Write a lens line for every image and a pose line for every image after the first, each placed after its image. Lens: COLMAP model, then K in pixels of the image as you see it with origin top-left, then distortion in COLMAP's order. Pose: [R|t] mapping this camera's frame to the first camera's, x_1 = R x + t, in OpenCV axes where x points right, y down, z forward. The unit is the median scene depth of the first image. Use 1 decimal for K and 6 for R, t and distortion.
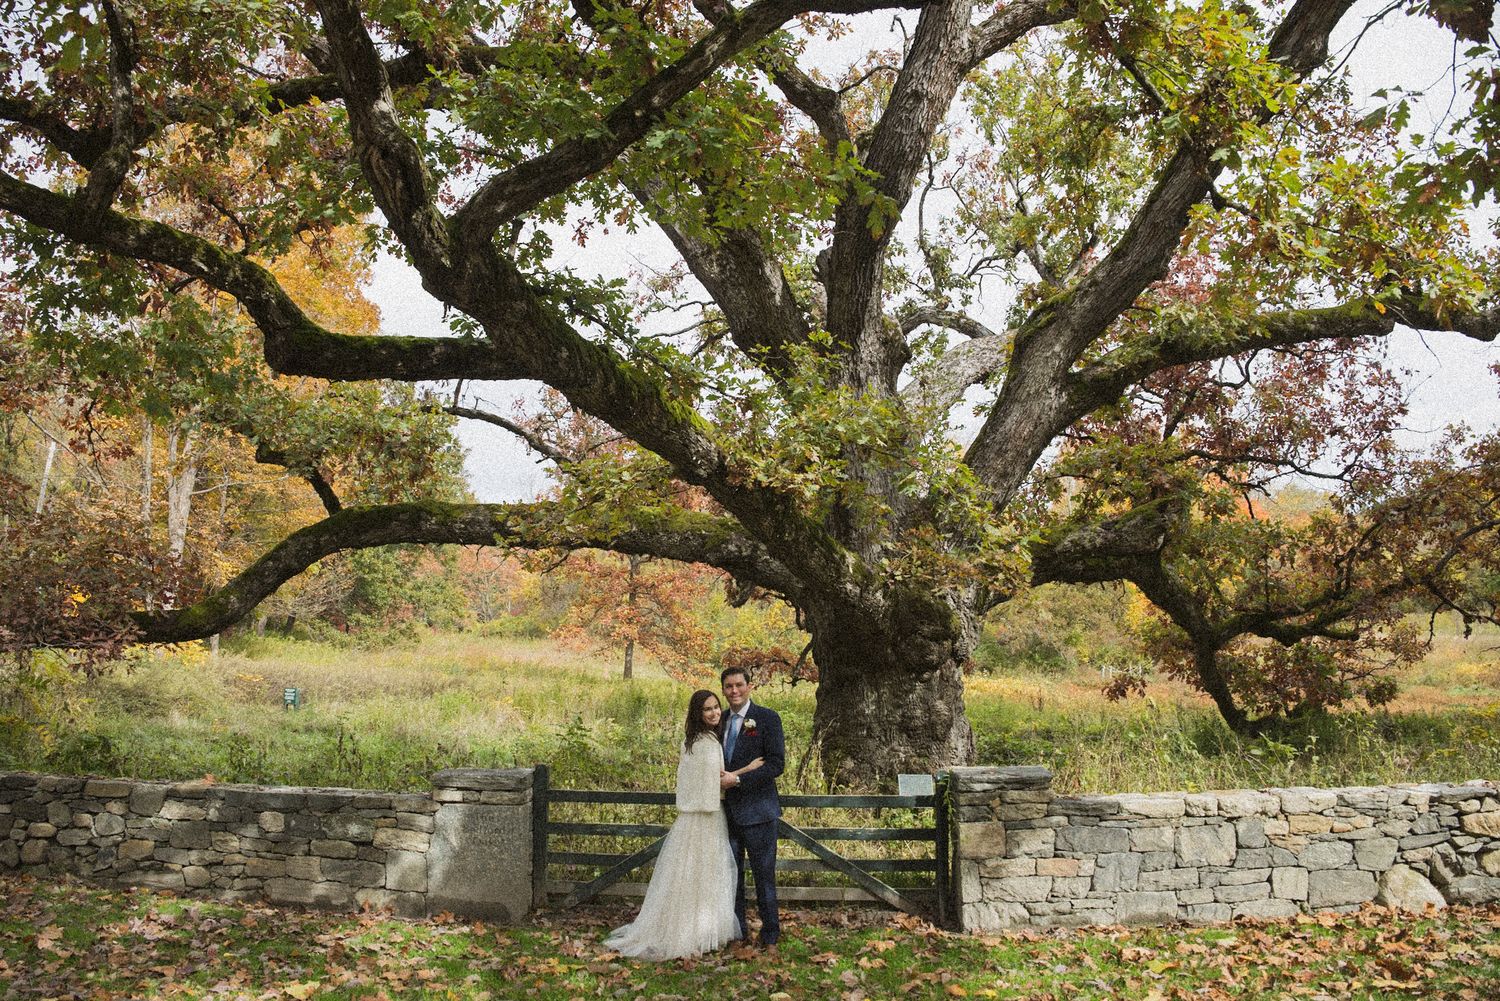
lens RADIAL K [[1130.6, 0, 750.0], [0, 1130.6, 500.5], [0, 0, 1]] dist [-0.232974, 0.114978]
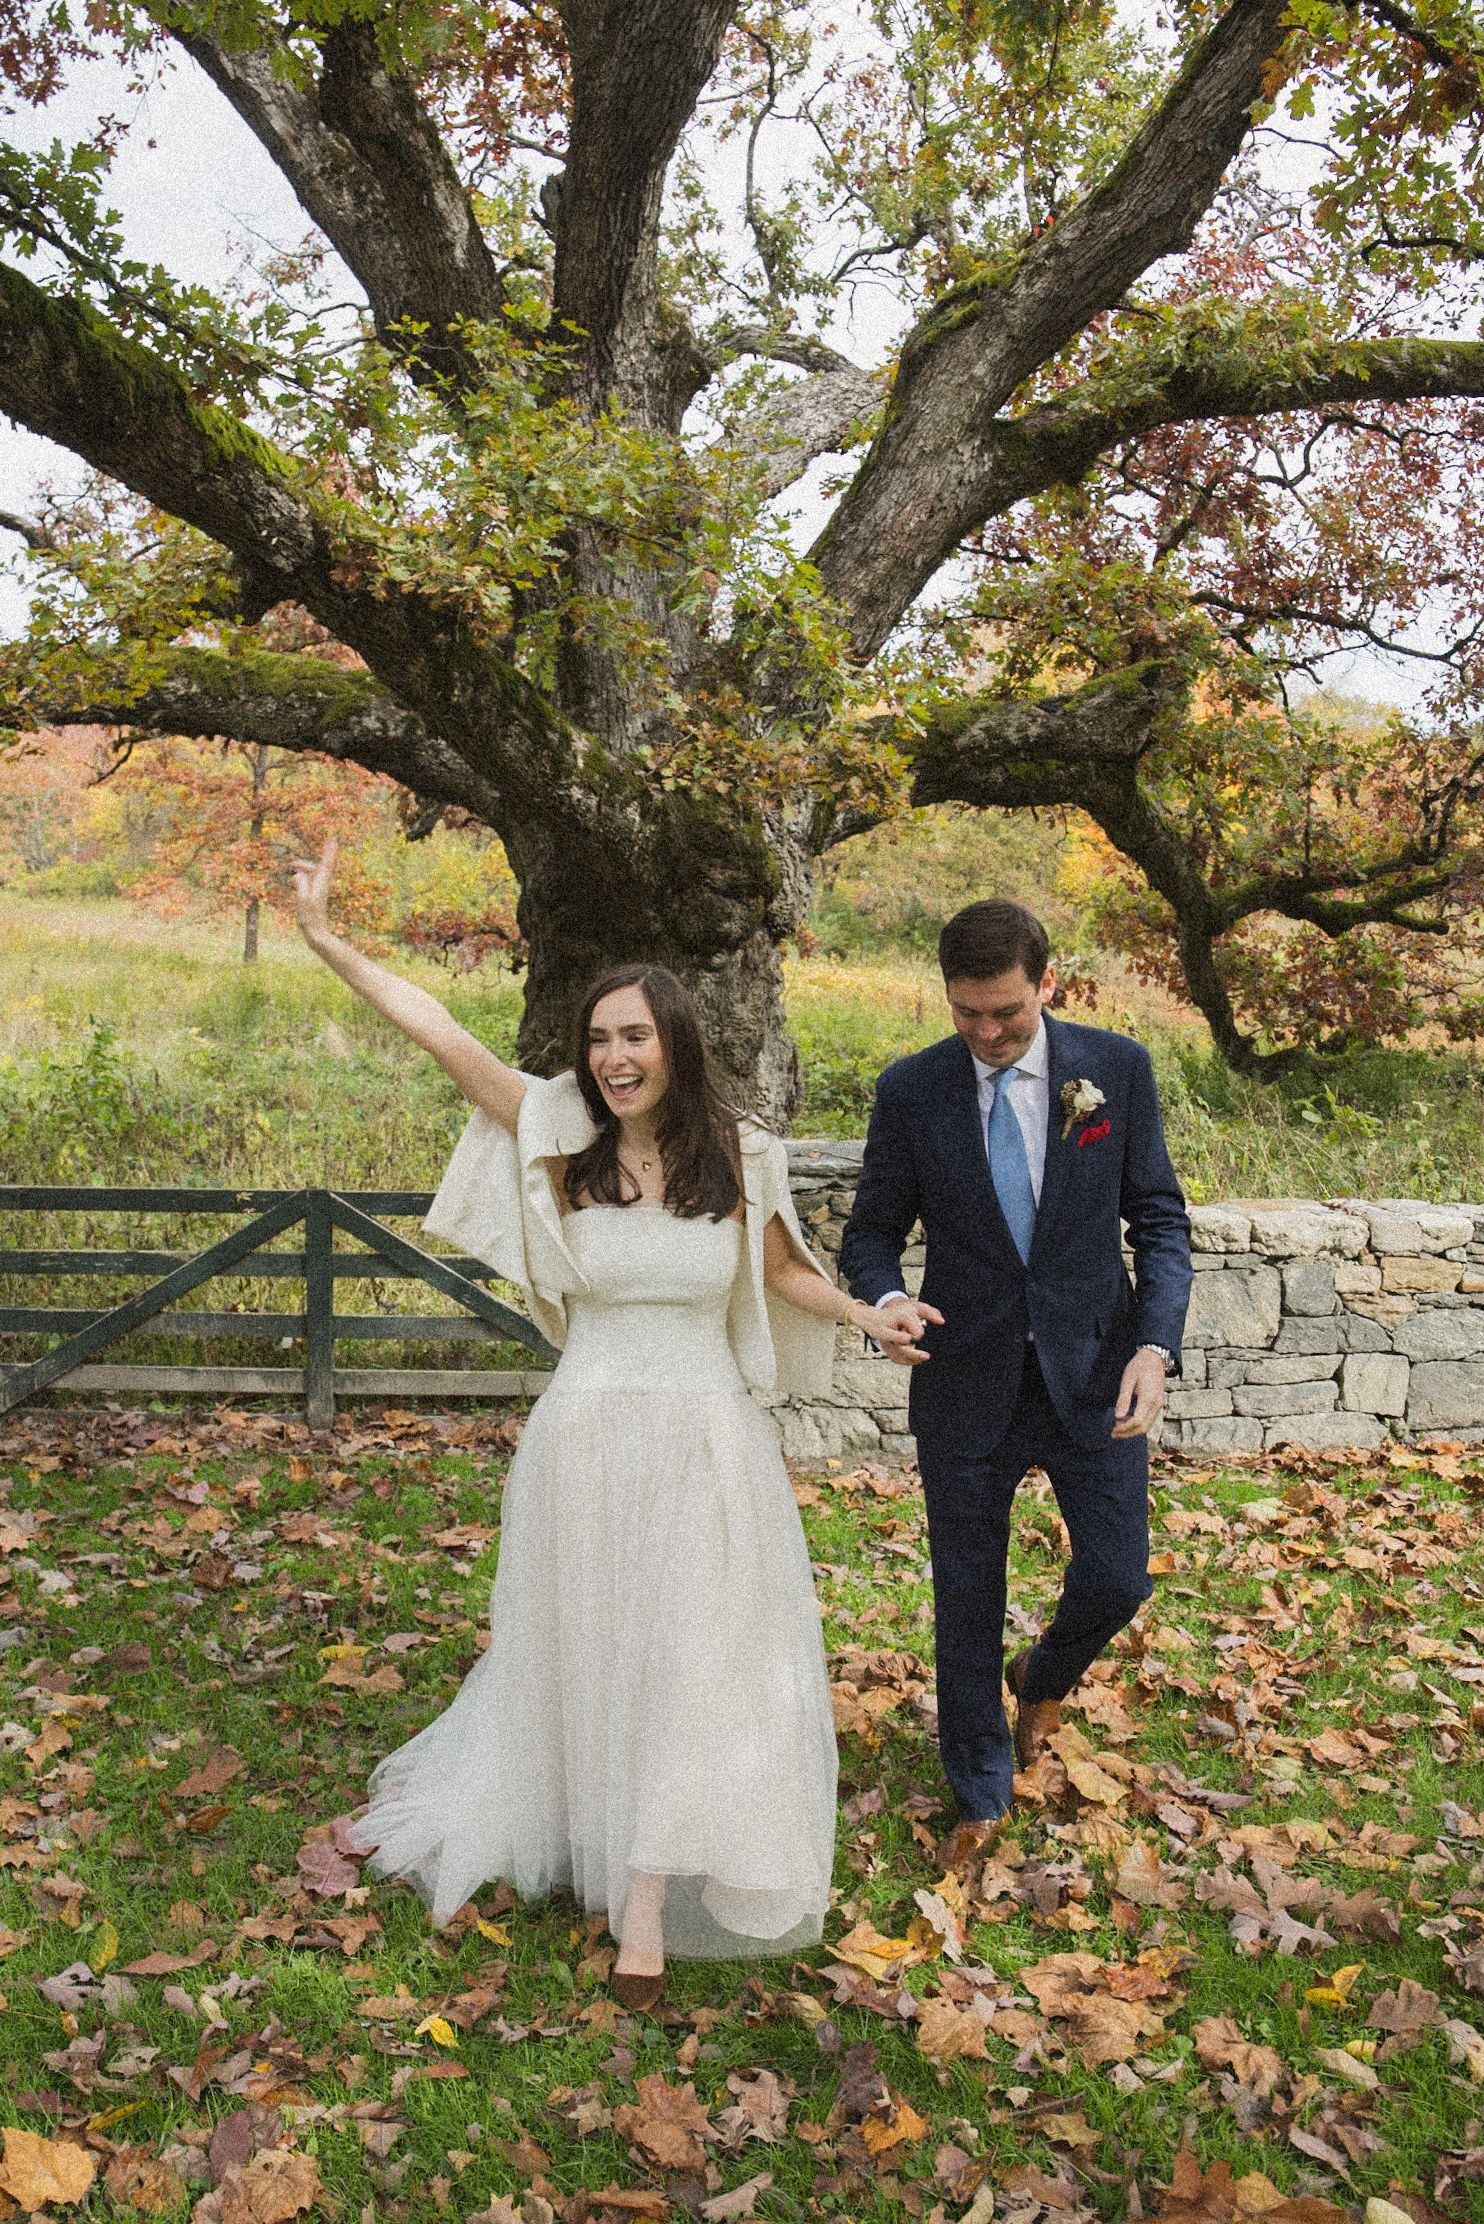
lens RADIAL K [[1676.3, 0, 742.0], [0, 1676.3, 1112.0], [0, 0, 1]] dist [-0.232974, 0.114978]
pose [[0.989316, -0.000758, 0.145783, 0.045996], [-0.034829, 0.969799, 0.241406, 0.026805], [-0.141563, -0.243904, 0.959412, 0.168787]]
